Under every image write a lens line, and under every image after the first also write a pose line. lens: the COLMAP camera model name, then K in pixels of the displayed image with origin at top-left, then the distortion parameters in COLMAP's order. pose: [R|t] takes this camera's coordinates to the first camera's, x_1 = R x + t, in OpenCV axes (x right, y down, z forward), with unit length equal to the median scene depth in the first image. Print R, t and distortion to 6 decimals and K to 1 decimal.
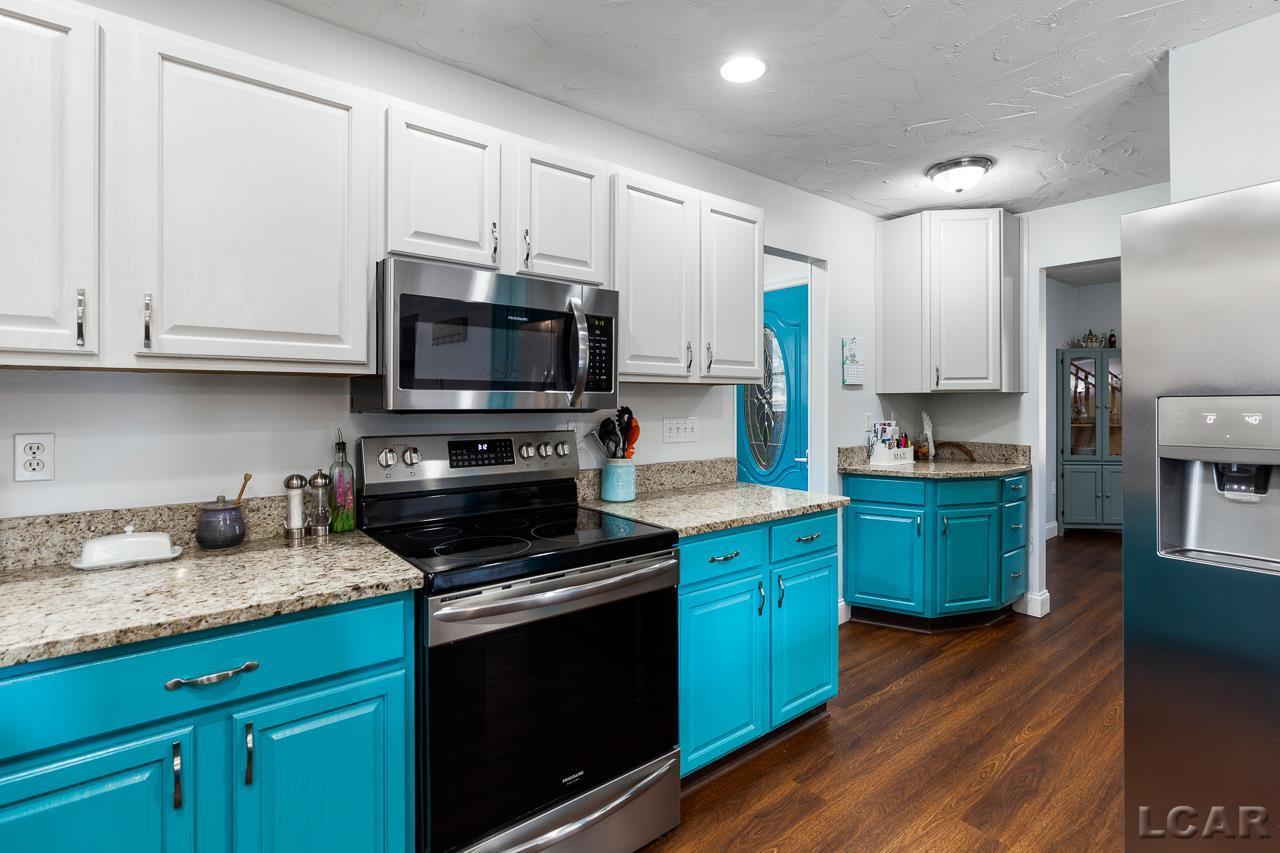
lens RADIAL K [[590.1, 0, 631.6], [0, 590.1, 398.4], [0, 0, 1]] dist [0.002739, -0.000403]
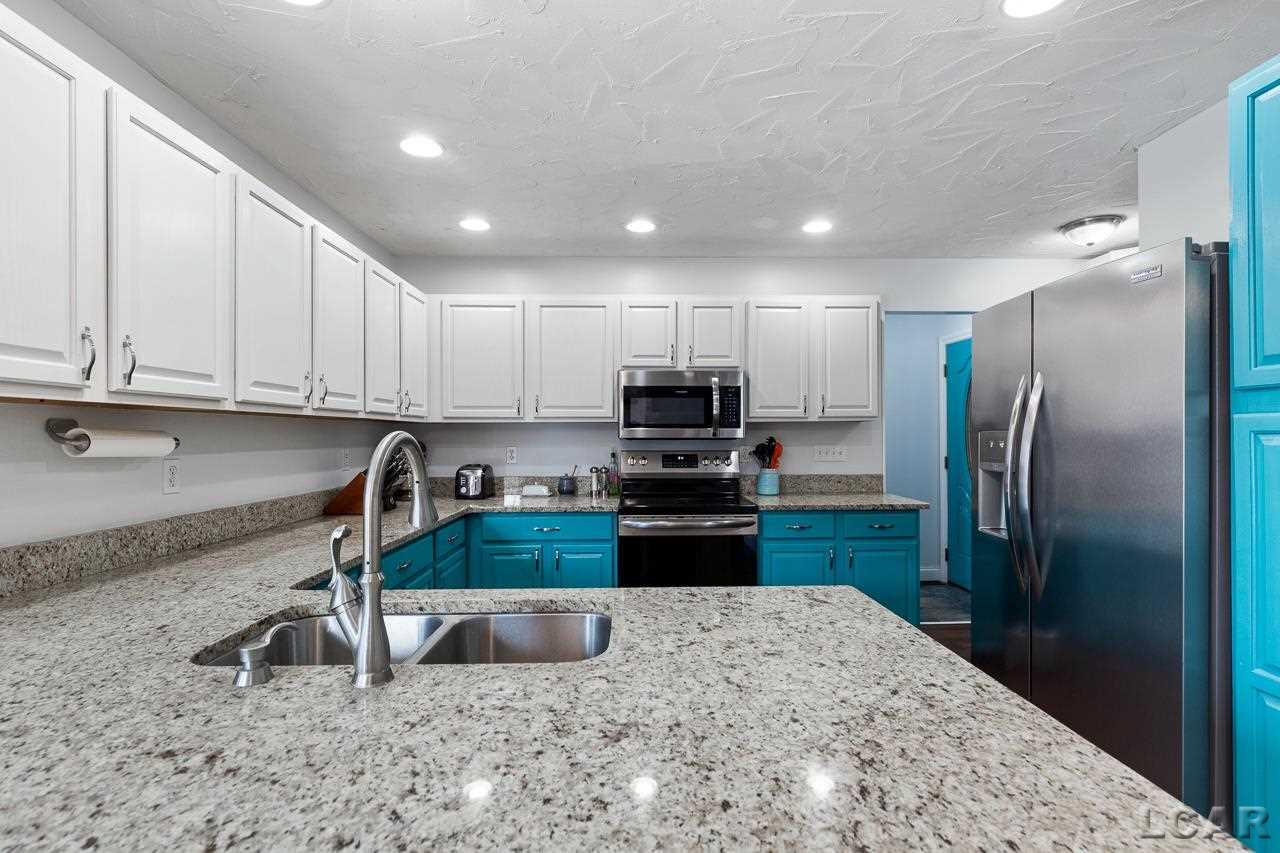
lens RADIAL K [[590.1, 0, 643.1], [0, 590.1, 425.5], [0, 0, 1]] dist [0.002739, -0.000403]
pose [[0.803741, -0.007725, -0.594930, 0.829732], [0.005774, 0.999970, -0.005185, -0.012694], [0.594952, 0.000732, 0.803761, -0.623667]]
